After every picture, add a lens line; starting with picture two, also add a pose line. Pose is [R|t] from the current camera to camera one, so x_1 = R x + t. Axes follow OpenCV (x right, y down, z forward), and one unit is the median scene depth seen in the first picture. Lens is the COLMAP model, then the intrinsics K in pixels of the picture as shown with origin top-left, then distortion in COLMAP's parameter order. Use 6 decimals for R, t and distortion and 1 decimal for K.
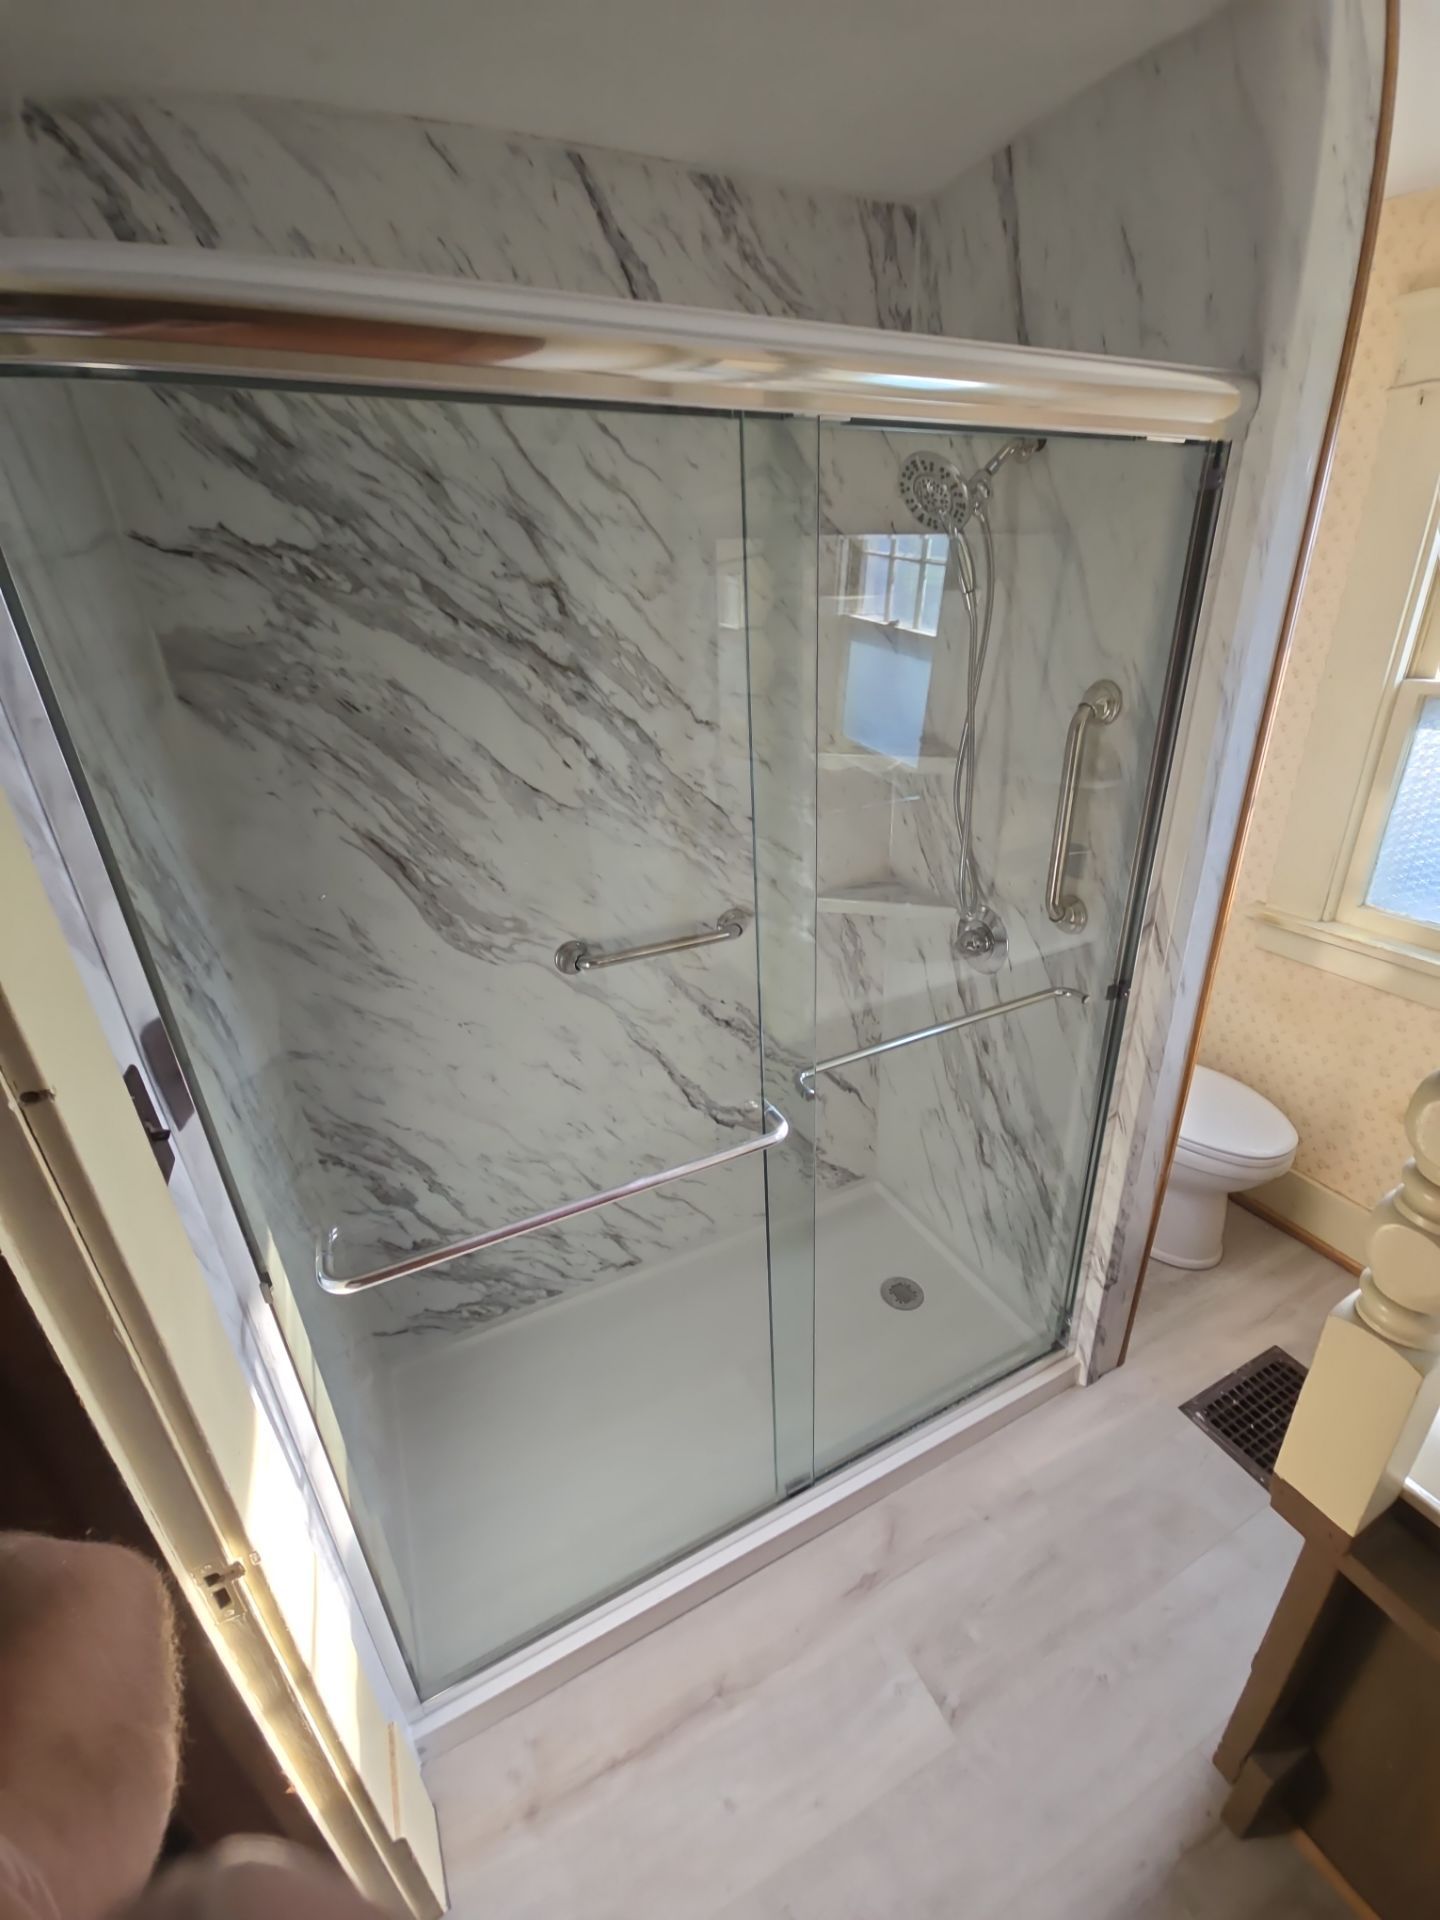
lens RADIAL K [[784.4, 0, 726.7], [0, 784.4, 955.8], [0, 0, 1]] dist [0.011662, -0.008226]
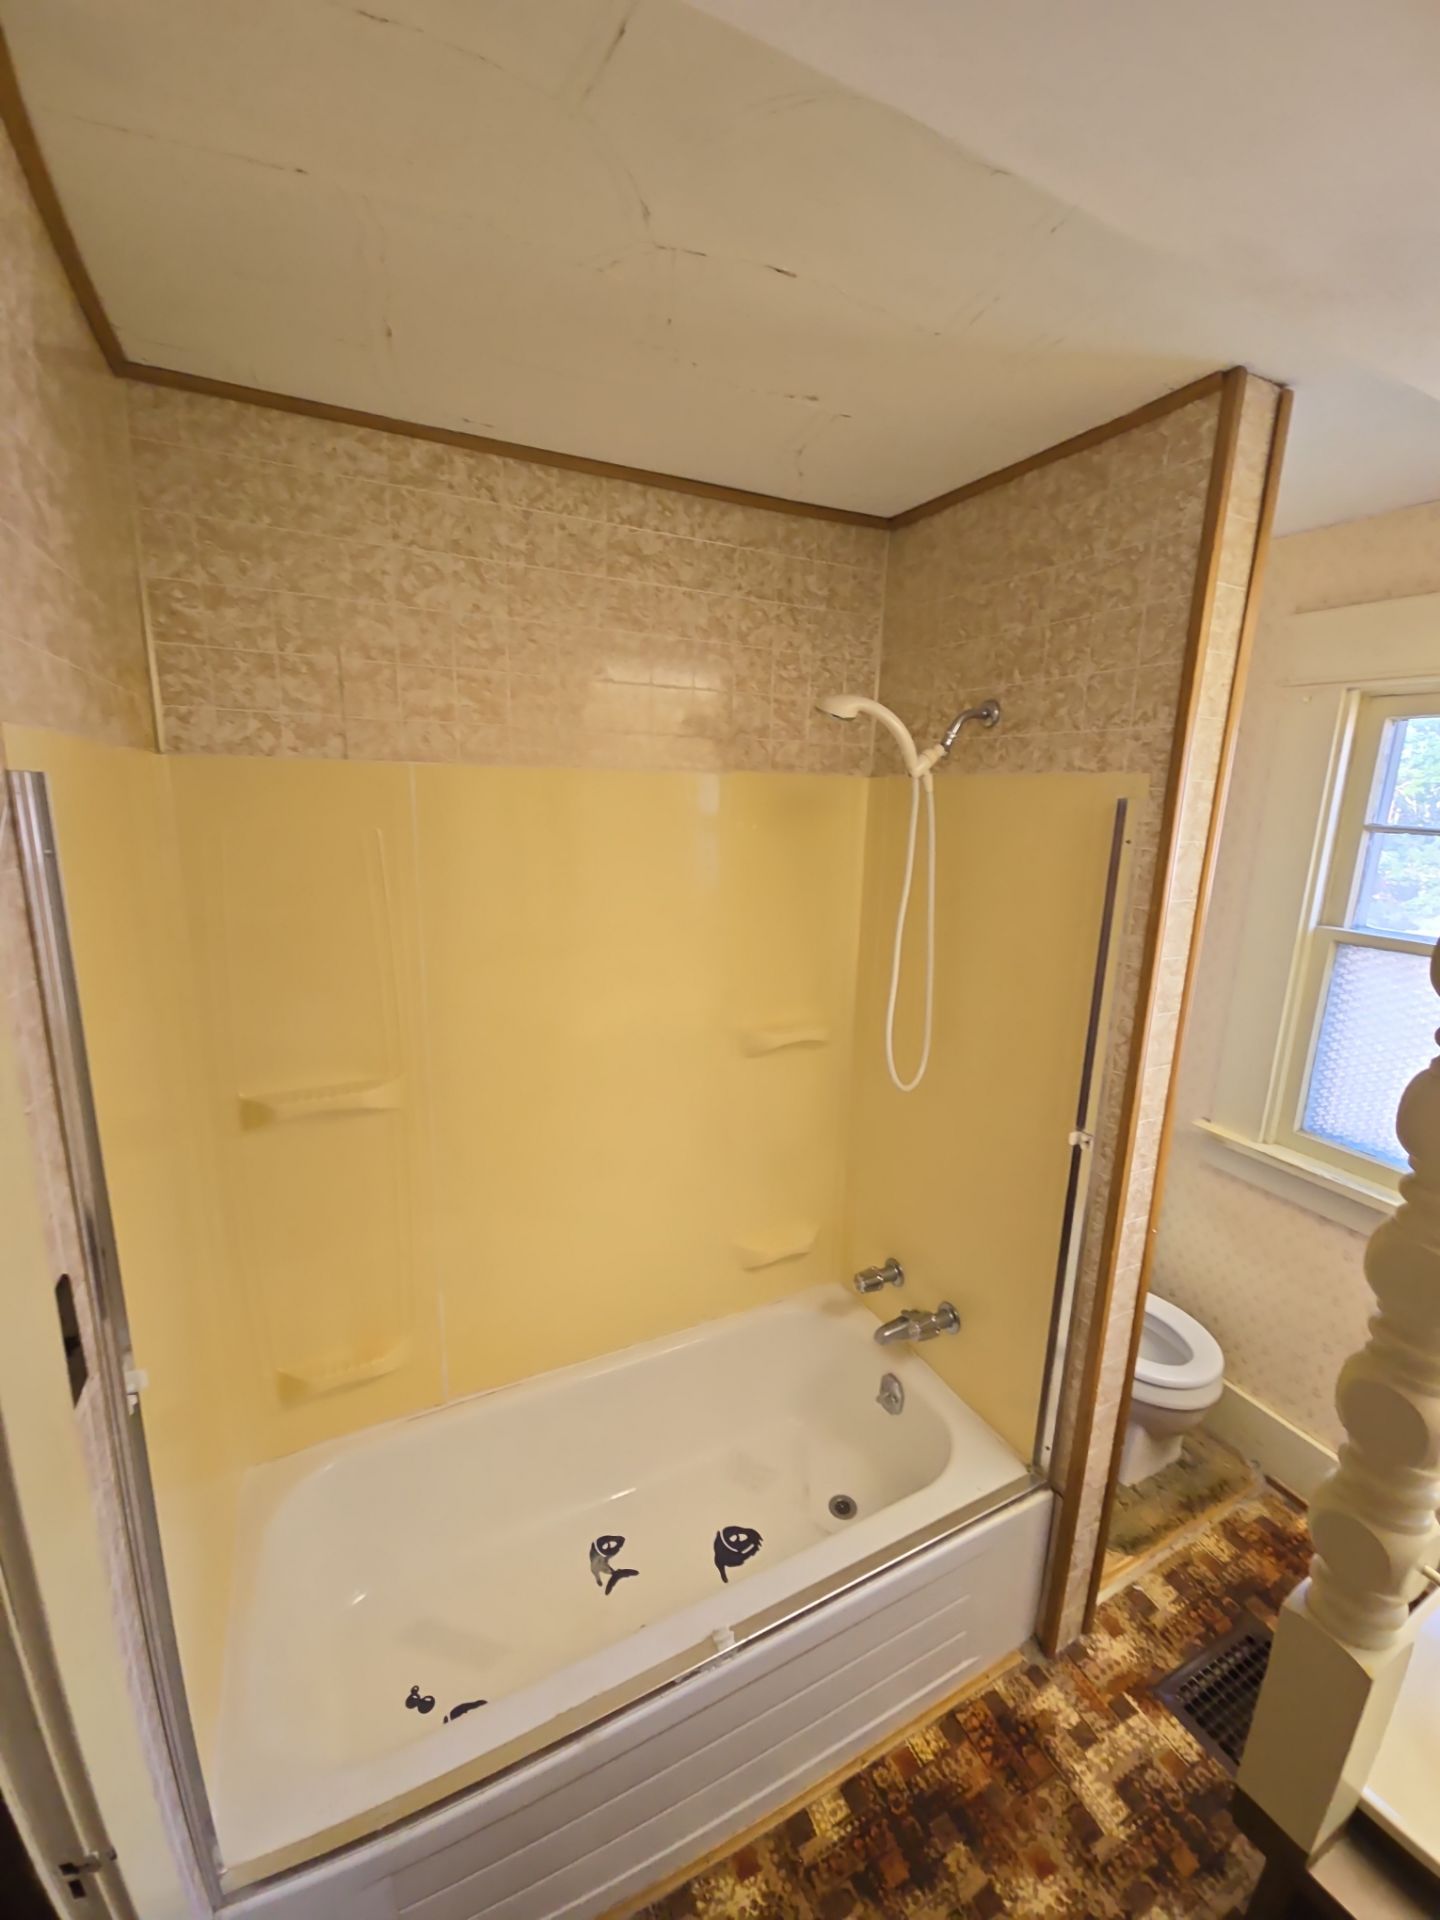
lens RADIAL K [[784.4, 0, 728.2], [0, 784.4, 951.1], [0, 0, 1]] dist [0.011662, -0.008226]
pose [[0.997373, 0.065239, 0.031470, 0.005833], [-0.057588, 0.977739, -0.201768, -0.054277], [-0.043933, 0.199425, 0.978928, -0.040209]]
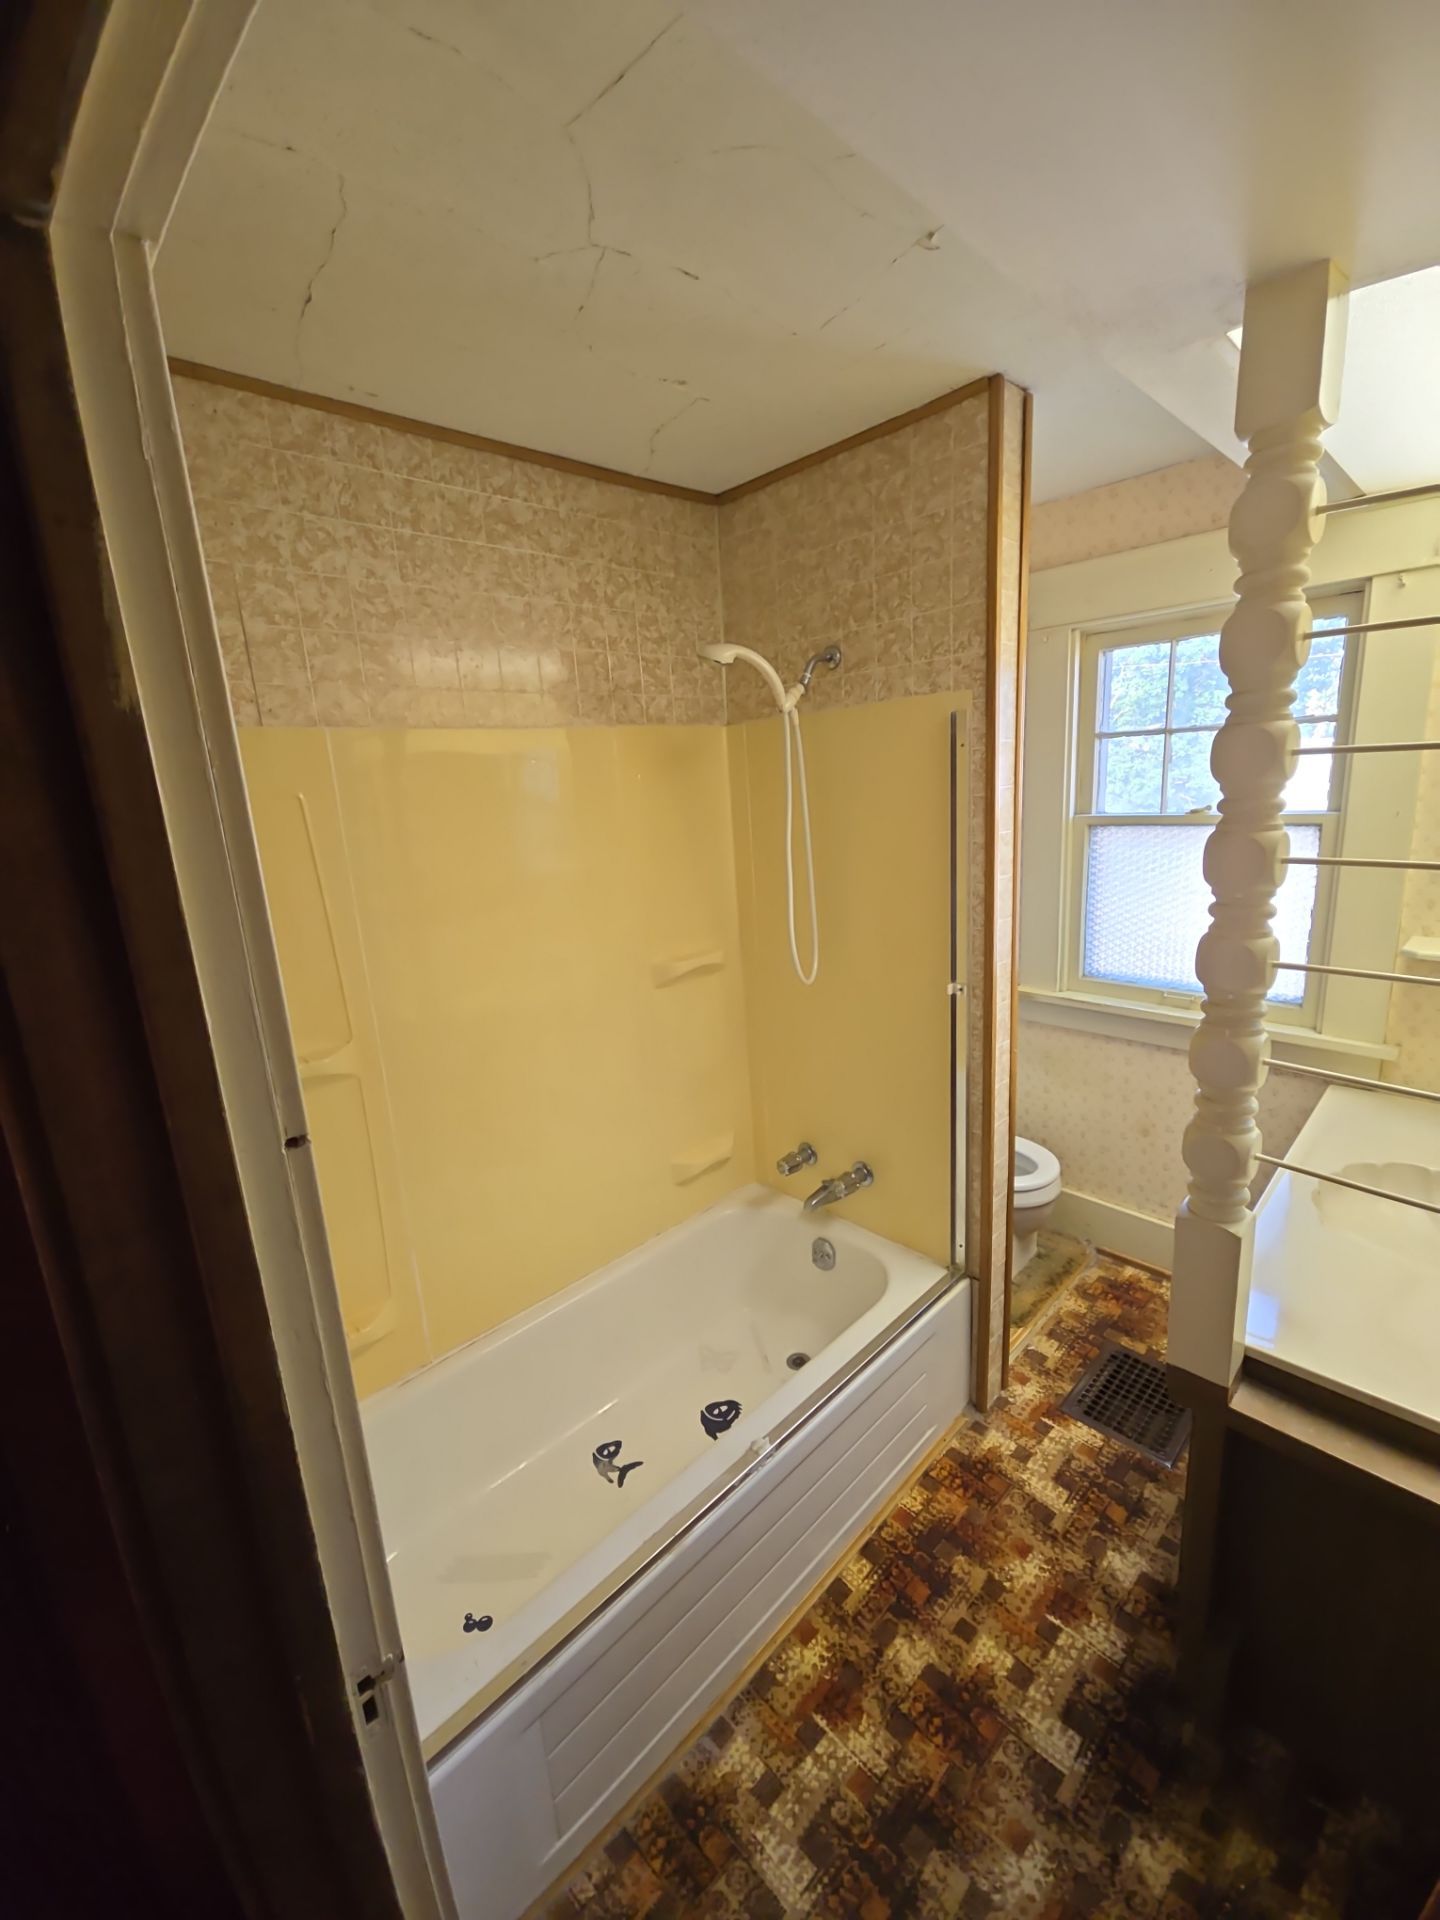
lens RADIAL K [[784.4, 0, 726.3], [0, 784.4, 953.1], [0, 0, 1]] dist [0.011662, -0.008226]
pose [[0.949649, -0.082485, 0.302262, -0.222516], [0.143800, 0.971859, -0.186577, 0.078376], [-0.278367, 0.220648, 0.934787, -0.116549]]
